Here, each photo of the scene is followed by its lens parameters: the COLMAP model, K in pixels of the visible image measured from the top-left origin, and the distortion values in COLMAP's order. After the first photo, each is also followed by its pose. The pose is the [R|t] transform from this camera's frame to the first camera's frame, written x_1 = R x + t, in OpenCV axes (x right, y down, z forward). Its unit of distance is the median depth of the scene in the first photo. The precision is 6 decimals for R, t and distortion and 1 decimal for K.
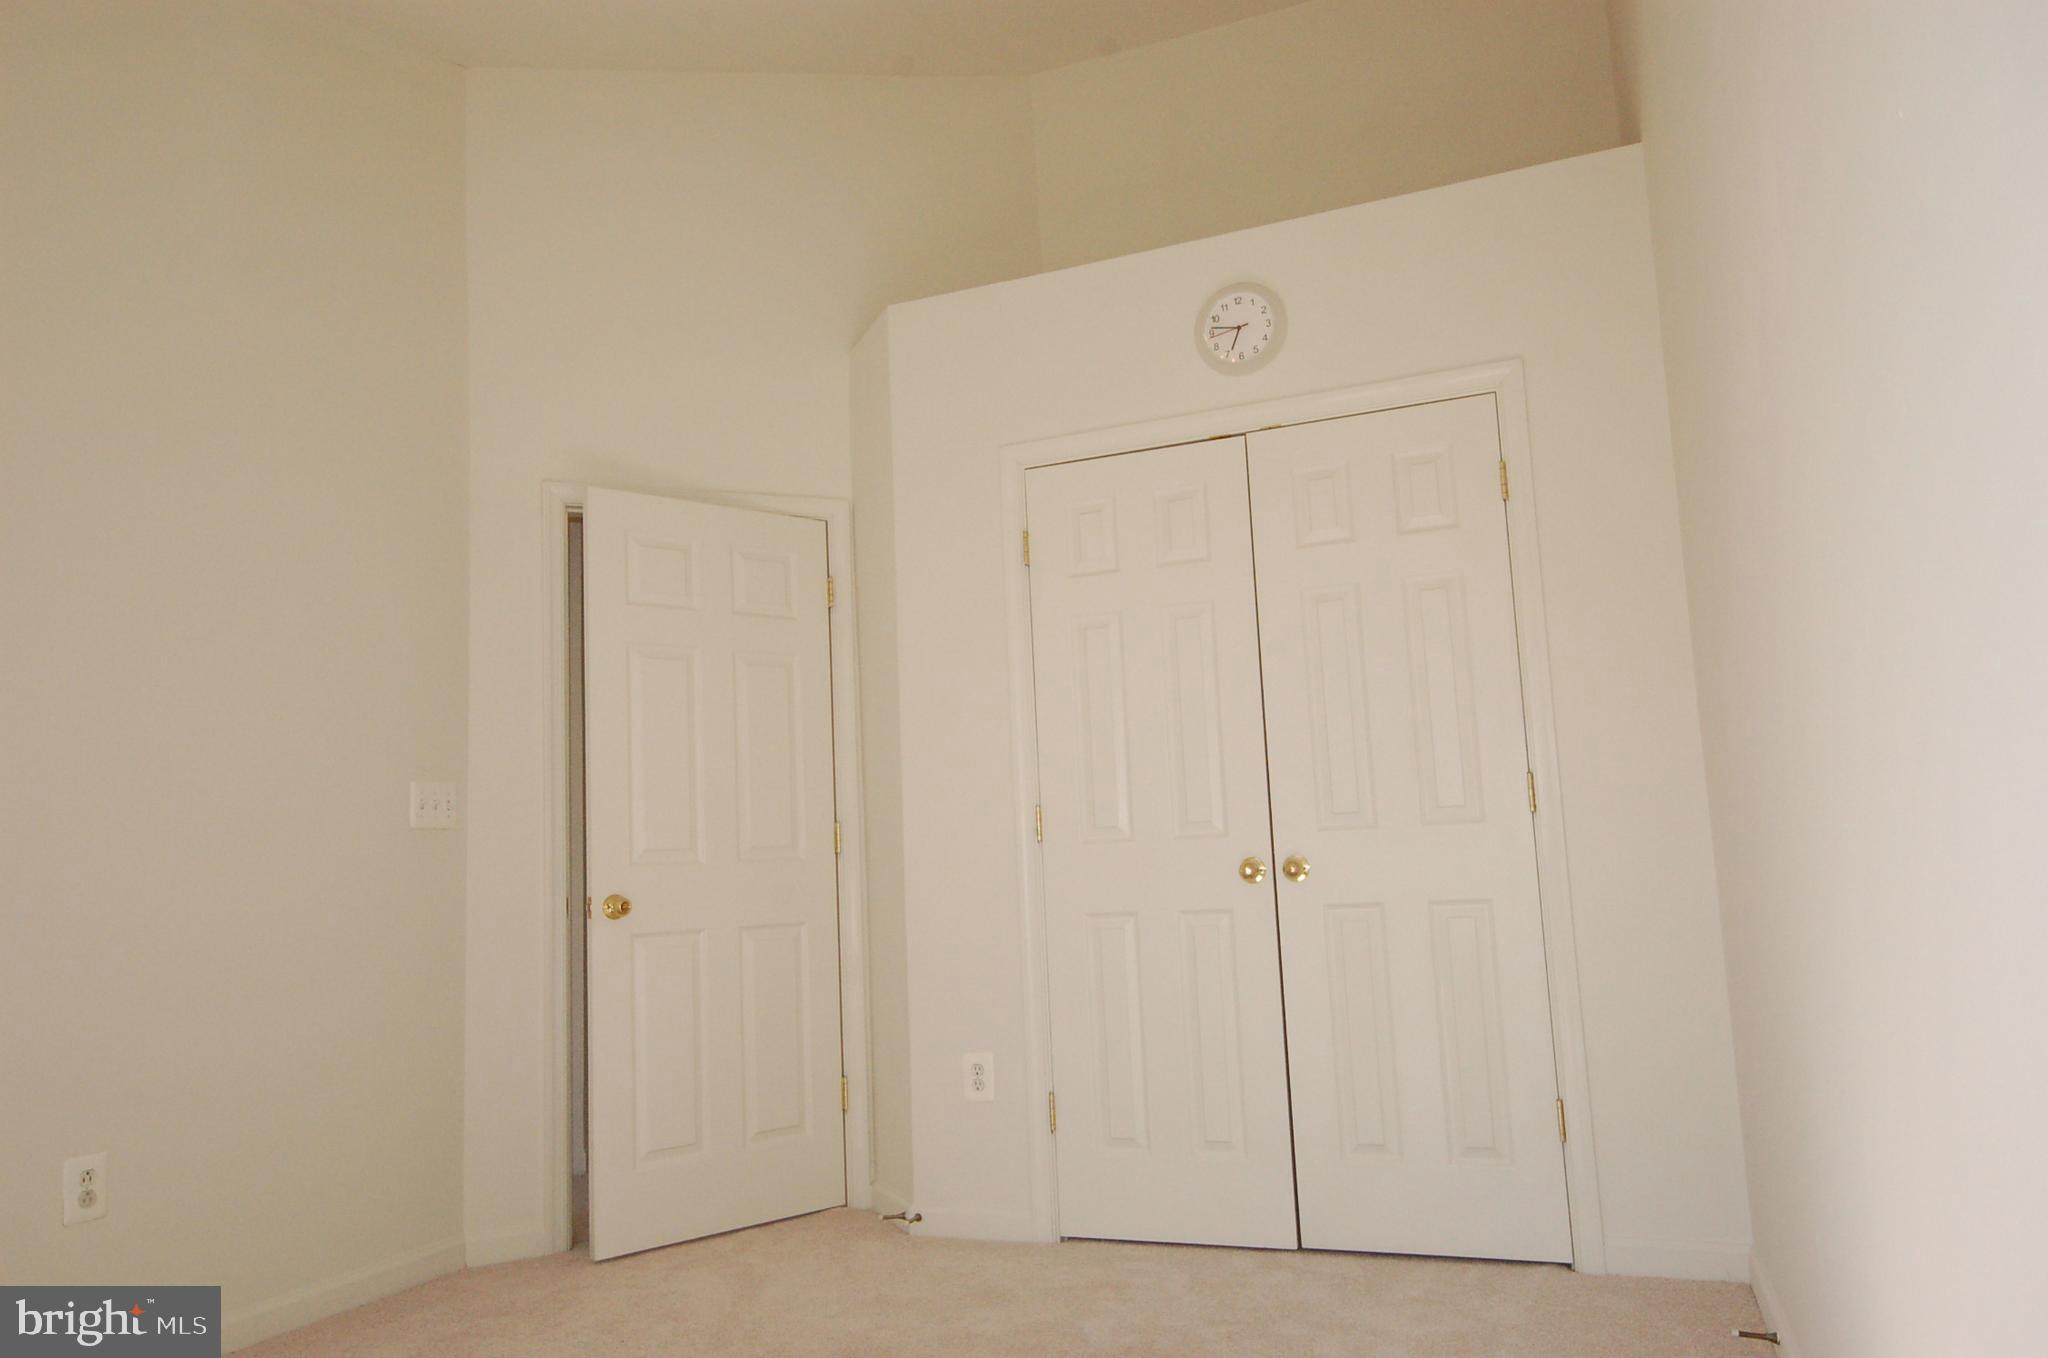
lens RADIAL K [[1428.5, 0, 1080.2], [0, 1428.5, 703.8], [0, 0, 1]] dist [0.026232, -0.014217]
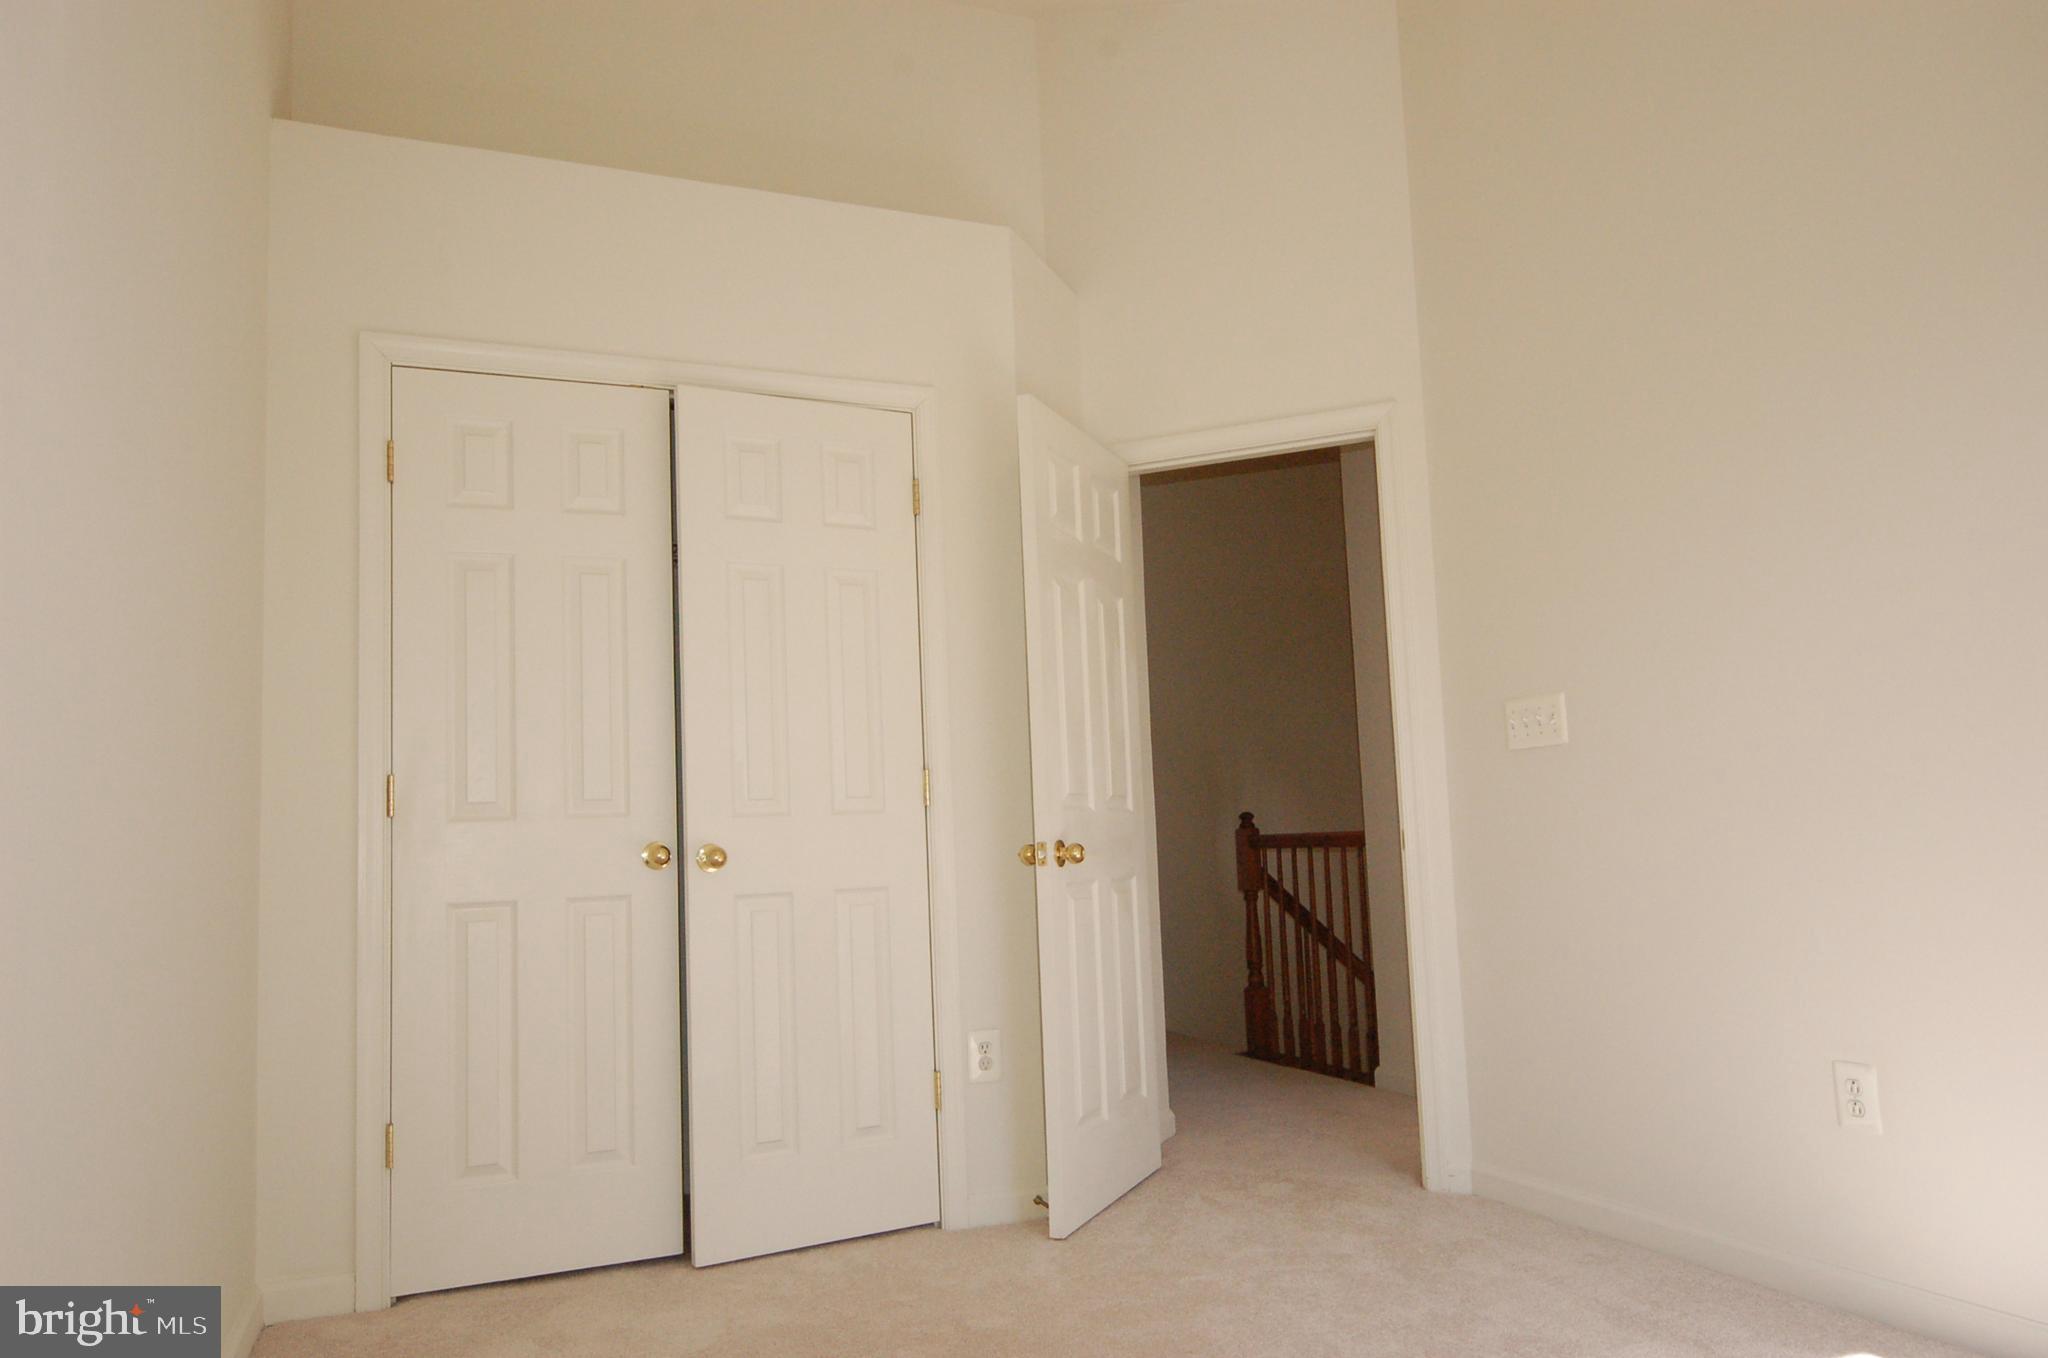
lens RADIAL K [[1428.5, 0, 1026.7], [0, 1428.5, 678.7], [0, 0, 1]] dist [0.026232, -0.014217]
pose [[0.709577, 0.098677, 0.697684, -0.368816], [-0.082527, 0.994969, -0.056791, 0.035488], [-0.699778, -0.017280, 0.714151, 0.163834]]
